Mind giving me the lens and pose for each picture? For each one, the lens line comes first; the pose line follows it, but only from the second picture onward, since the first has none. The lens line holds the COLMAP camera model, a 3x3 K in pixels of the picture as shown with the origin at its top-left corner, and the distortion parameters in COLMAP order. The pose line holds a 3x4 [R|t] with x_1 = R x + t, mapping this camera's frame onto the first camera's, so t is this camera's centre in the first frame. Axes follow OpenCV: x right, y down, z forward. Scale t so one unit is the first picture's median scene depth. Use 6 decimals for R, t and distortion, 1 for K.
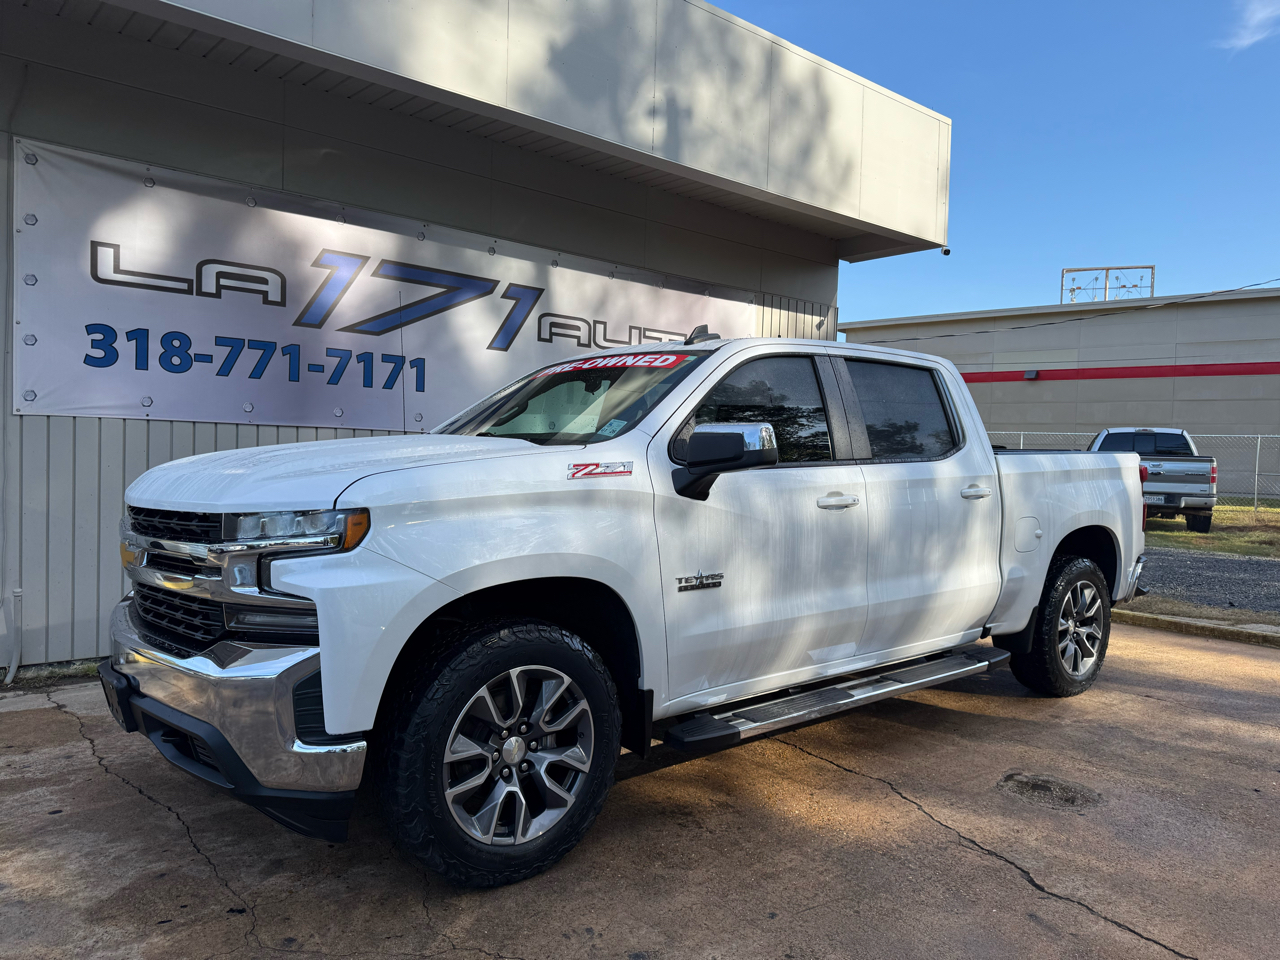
lens RADIAL K [[915.4, 0, 643.7], [0, 915.4, 492.2], [0, 0, 1]] dist [0.024724, -0.030340]
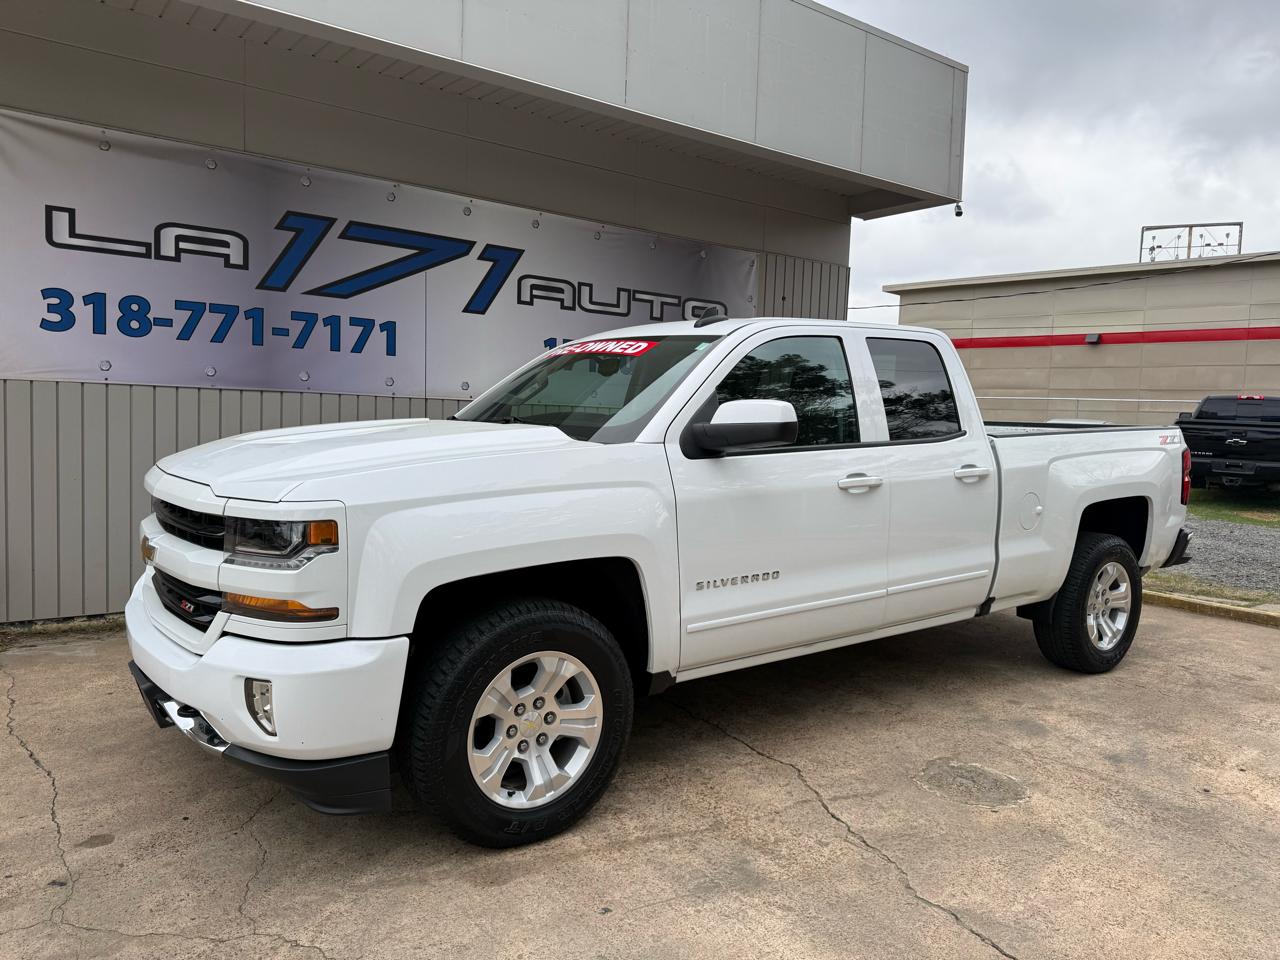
lens RADIAL K [[915.4, 0, 639.5], [0, 915.4, 481.7], [0, 0, 1]] dist [0.024724, -0.030340]
pose [[0.997177, 0.009496, -0.074487, 0.114733], [-0.007510, 0.999610, 0.026904, -0.002815], [0.074713, -0.026268, 0.996859, 0.035272]]
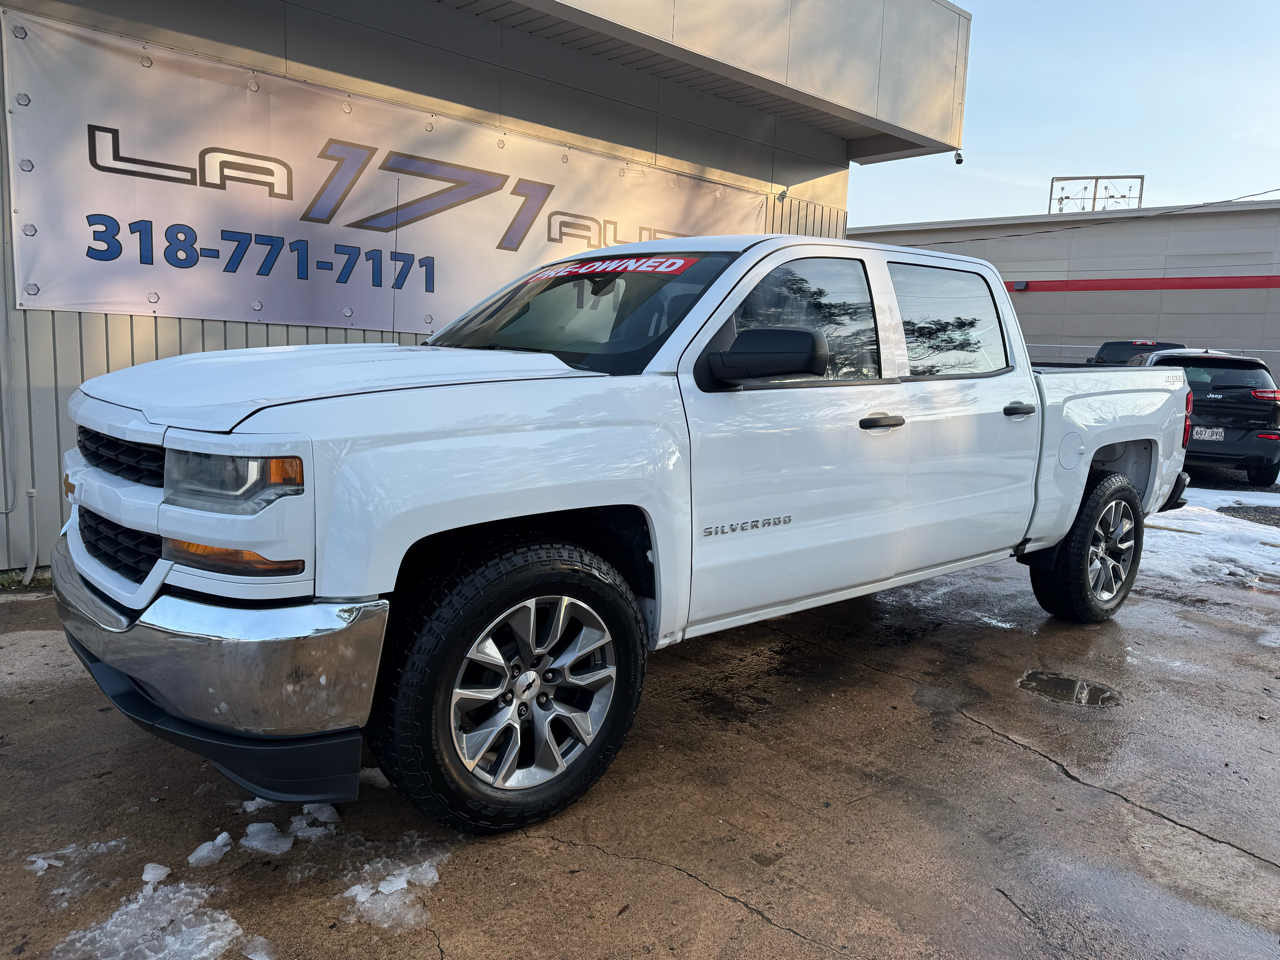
lens RADIAL K [[915.4, 0, 652.1], [0, 915.4, 487.9], [0, 0, 1]] dist [0.024724, -0.030340]
pose [[0.999432, 0.007388, 0.032874, -0.045065], [-0.010470, 0.995461, 0.094594, 0.003287], [-0.032026, -0.094885, 0.994973, 0.002906]]
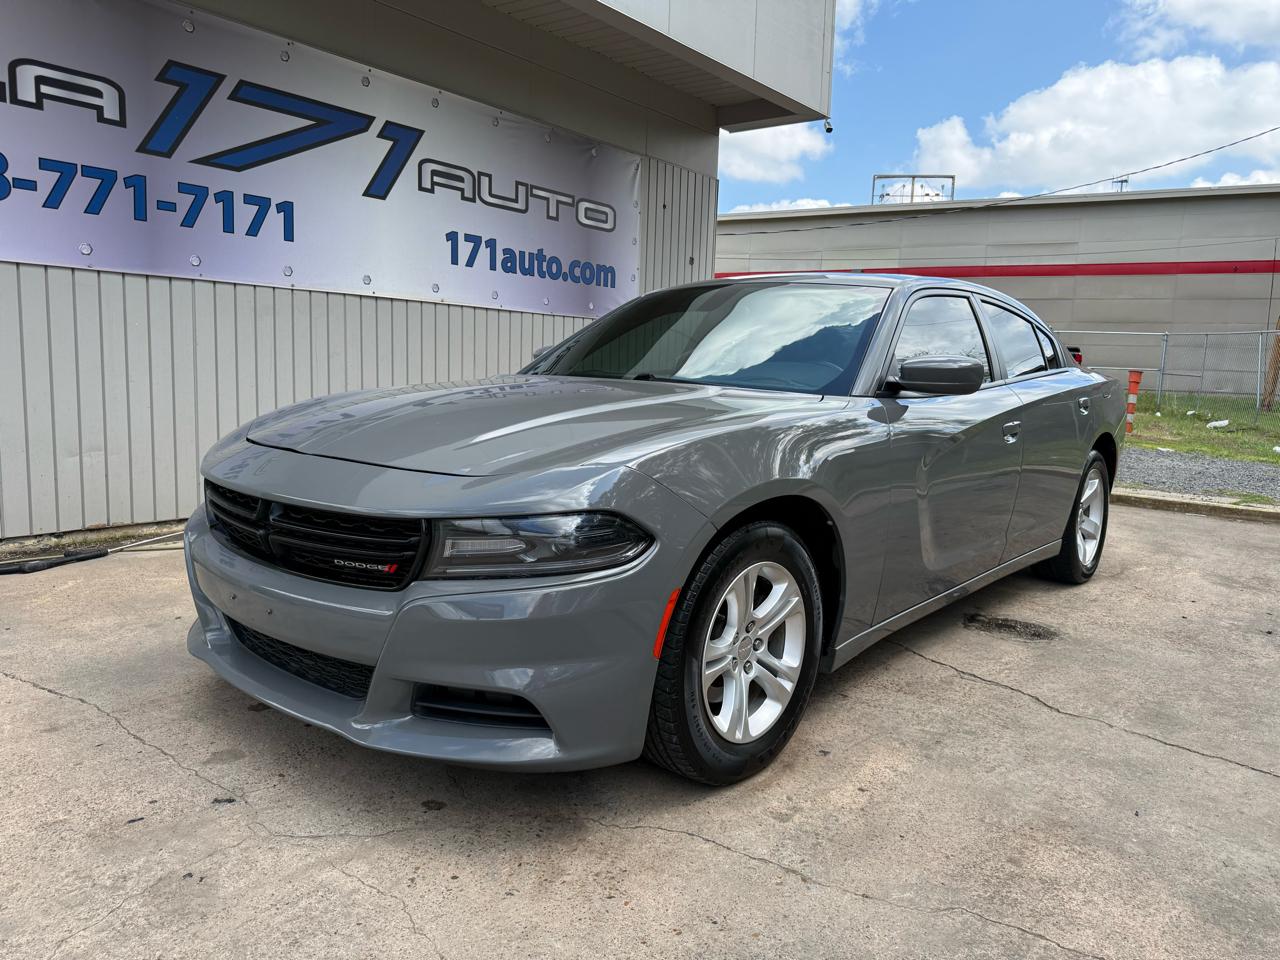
lens RADIAL K [[915.4, 0, 649.9], [0, 915.4, 484.9], [0, 0, 1]] dist [0.024724, -0.030340]
pose [[0.979574, -0.024266, 0.199614, -0.103893], [0.004685, 0.995176, 0.097989, 0.042743], [-0.201029, -0.095052, 0.974963, 0.065547]]
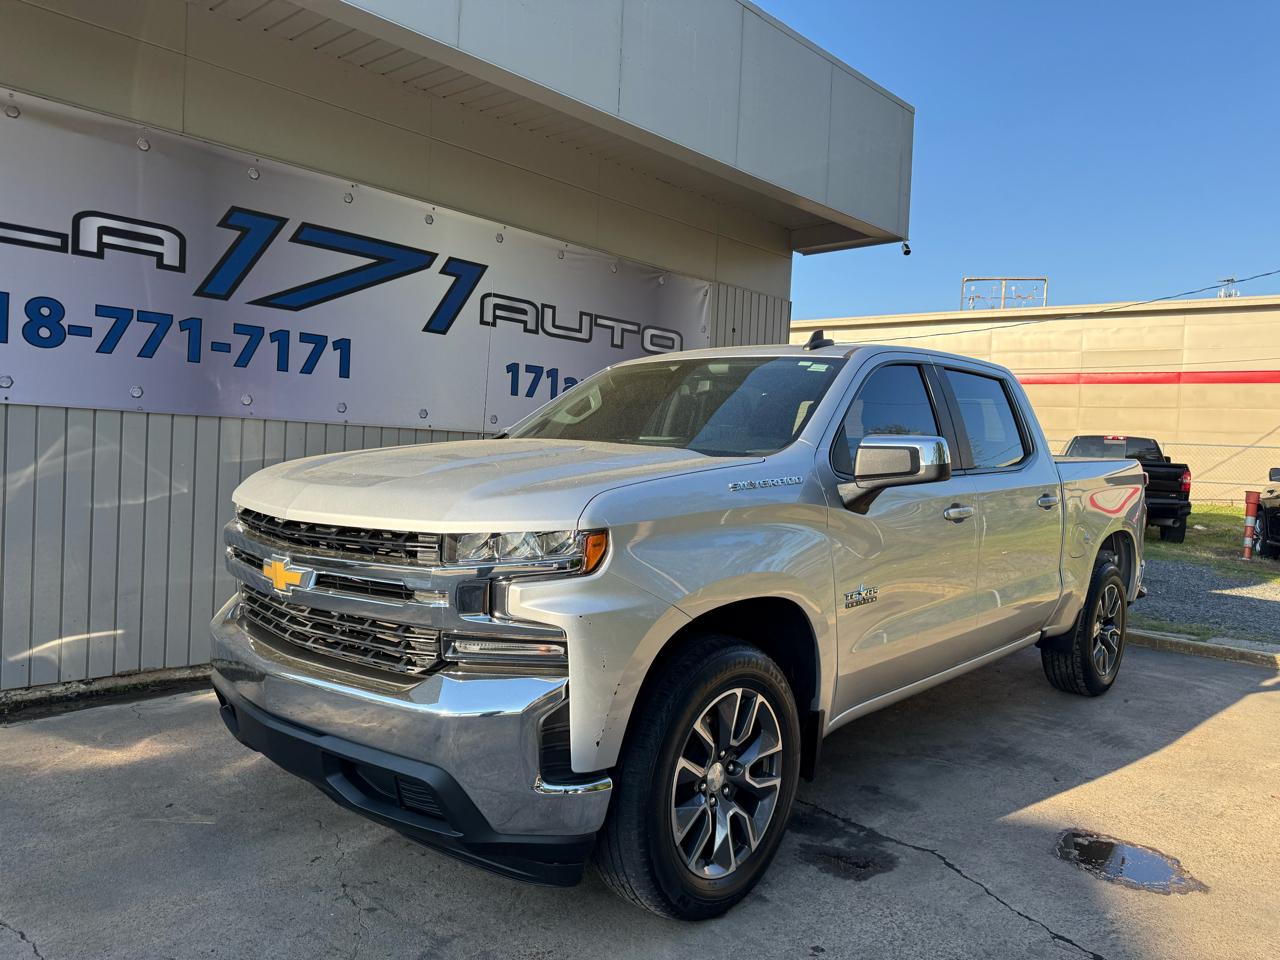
lens RADIAL K [[915.4, 0, 645.8], [0, 915.4, 485.7], [0, 0, 1]] dist [0.024724, -0.030340]
pose [[0.994397, 0.011009, 0.105134, -0.060925], [-0.010664, 0.999936, -0.003838, -0.009434], [-0.105169, 0.002695, 0.994451, 0.129687]]
